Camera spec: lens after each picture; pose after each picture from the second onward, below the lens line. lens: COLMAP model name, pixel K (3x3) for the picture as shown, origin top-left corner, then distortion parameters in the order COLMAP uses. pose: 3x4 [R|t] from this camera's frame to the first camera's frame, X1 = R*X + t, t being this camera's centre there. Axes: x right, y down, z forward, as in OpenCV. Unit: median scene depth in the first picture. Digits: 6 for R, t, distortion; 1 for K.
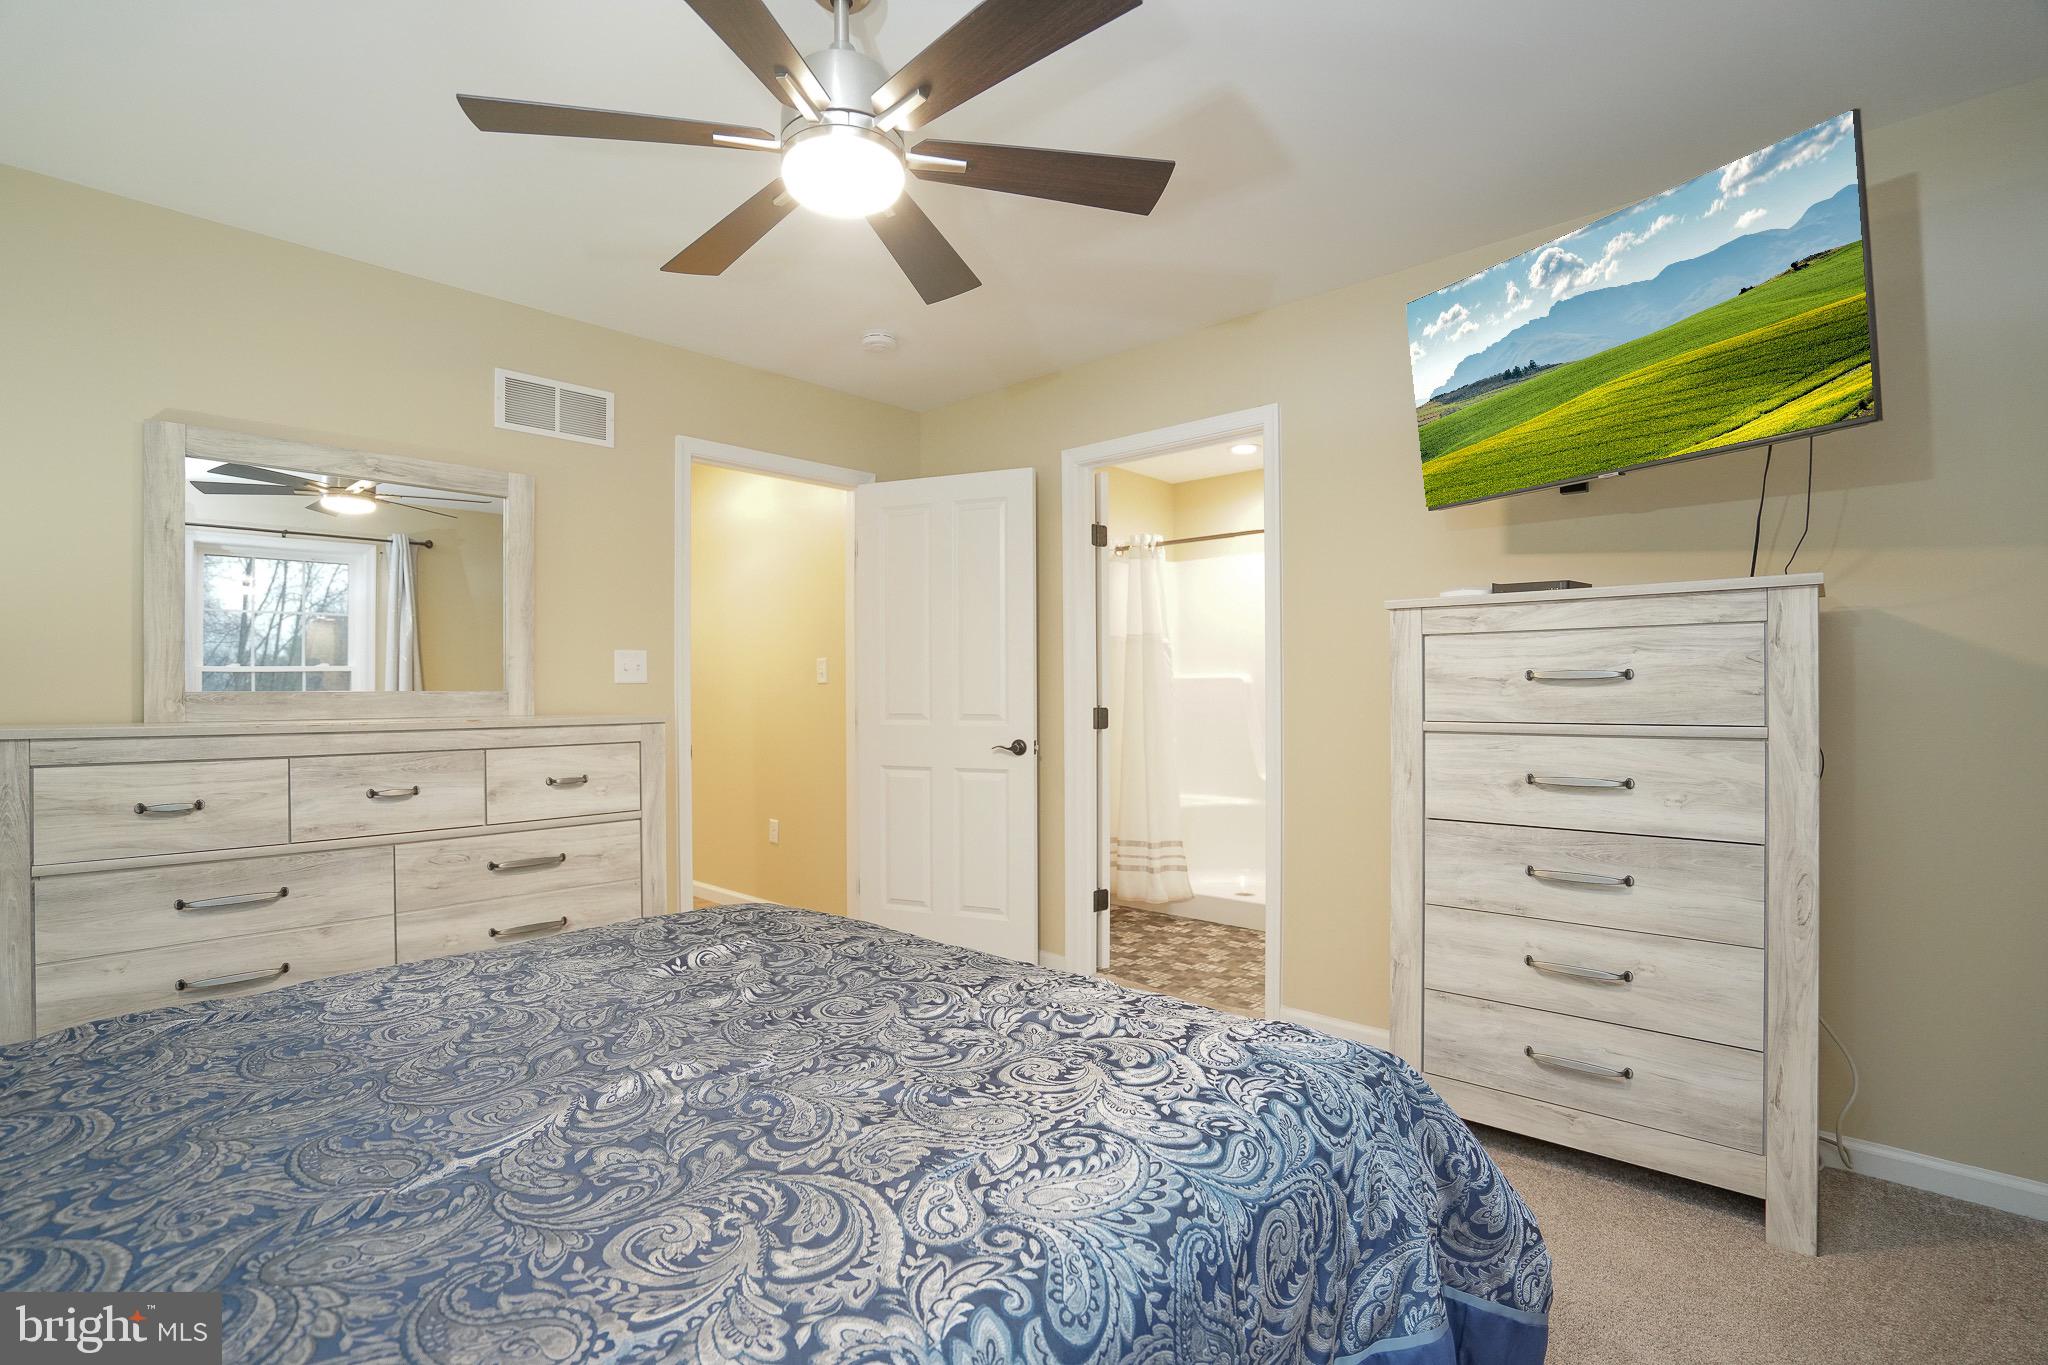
lens RADIAL K [[948.6, 0, 1007.1], [0, 948.6, 691.6], [0, 0, 1]] dist [-0.062145, 0.024172]
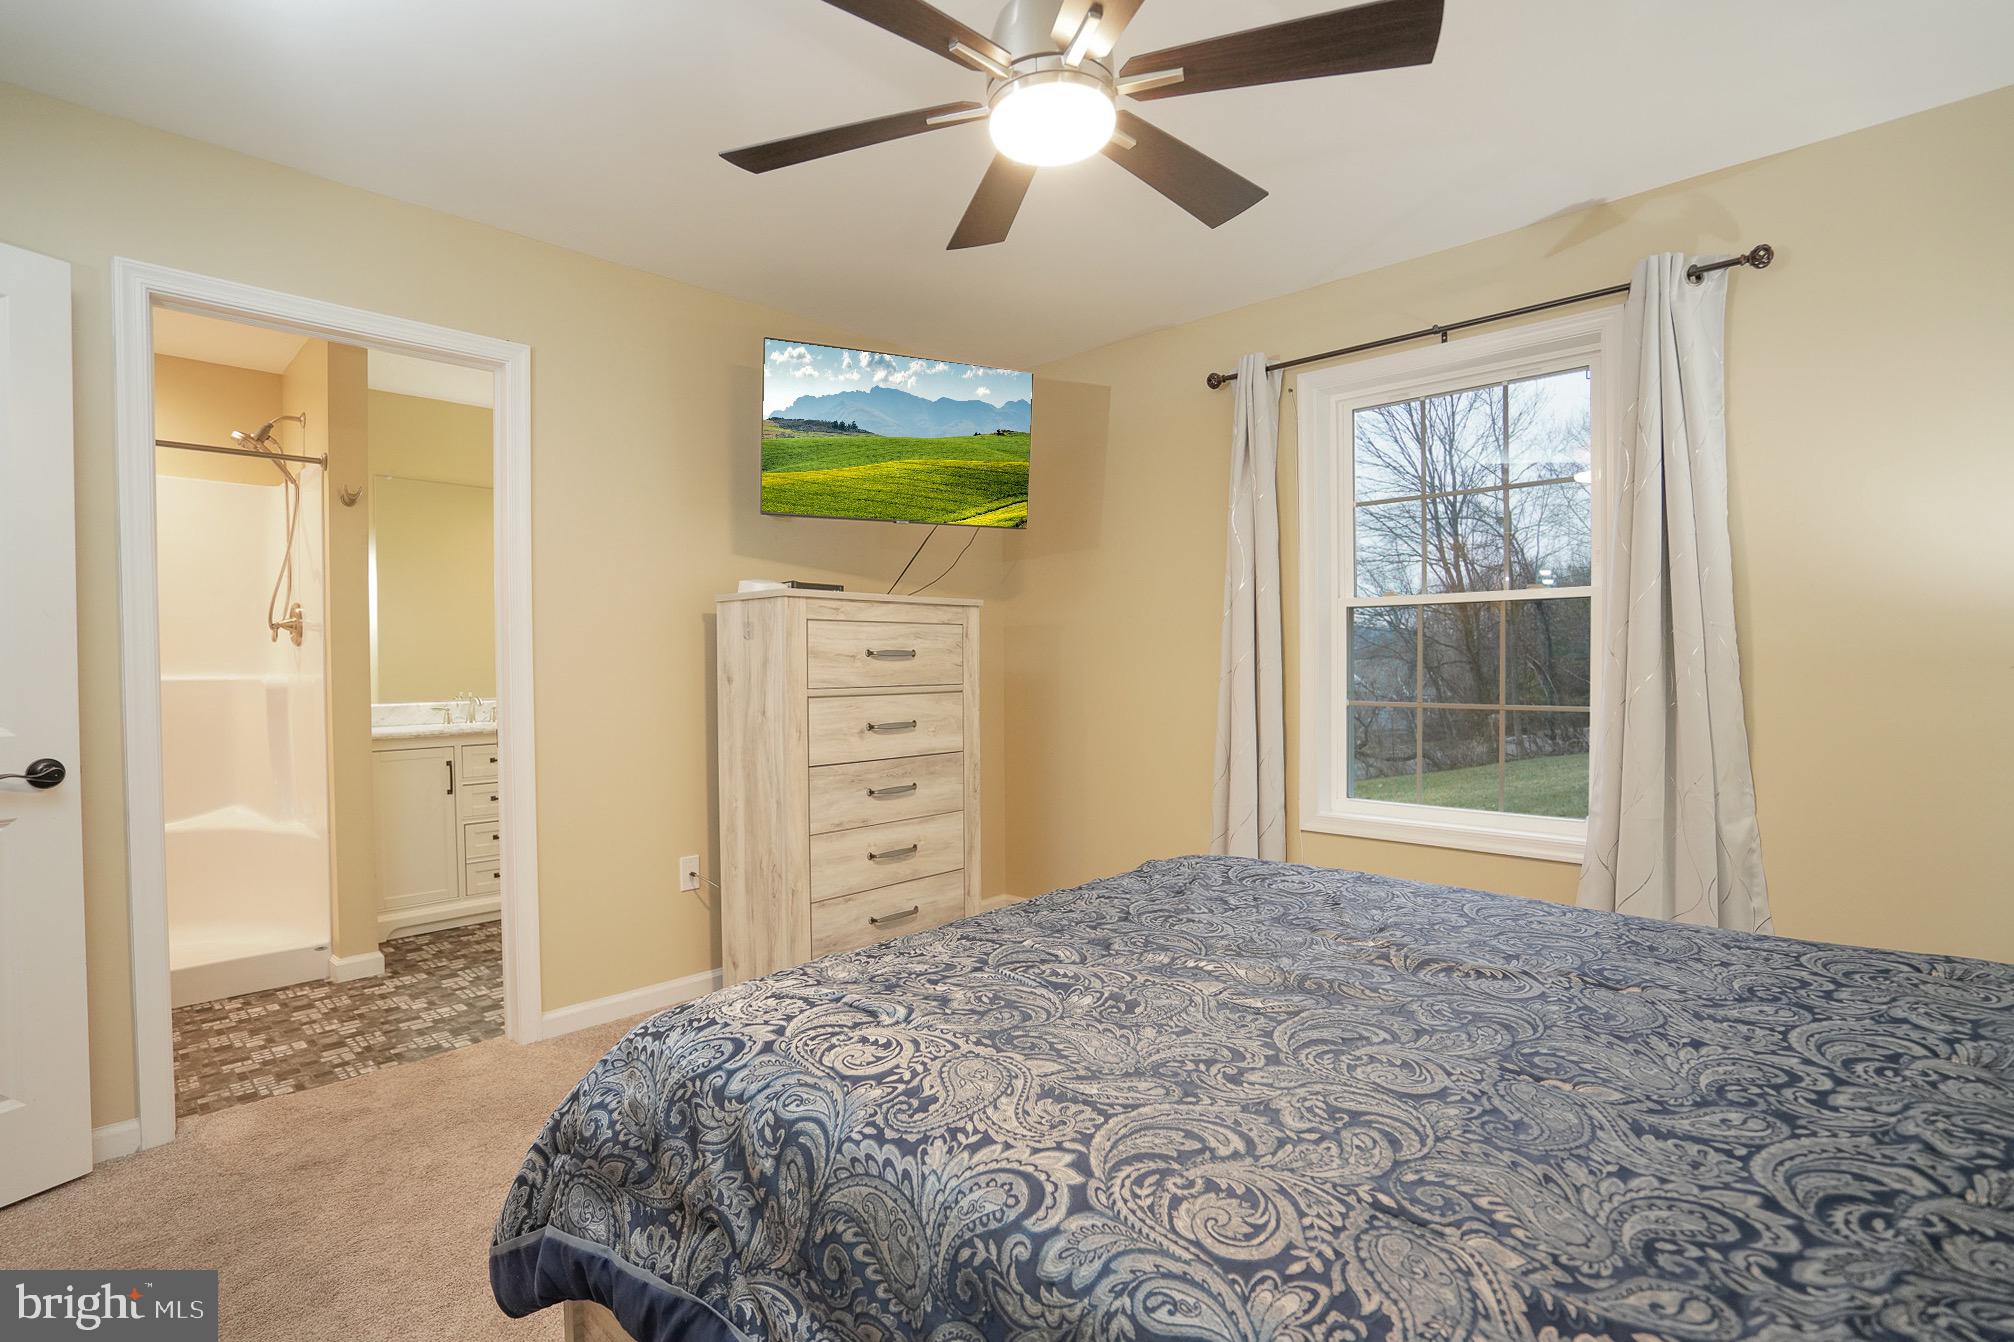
lens RADIAL K [[945.9, 0, 1004.8], [0, 945.9, 701.8], [0, 0, 1]] dist [-0.002287, 0.000350]
pose [[0.025658, -0.038483, 0.998930, -0.896598], [0.002917, 0.999257, 0.038420, 0.001700], [-0.999667, 0.001928, 0.025751, 0.795958]]
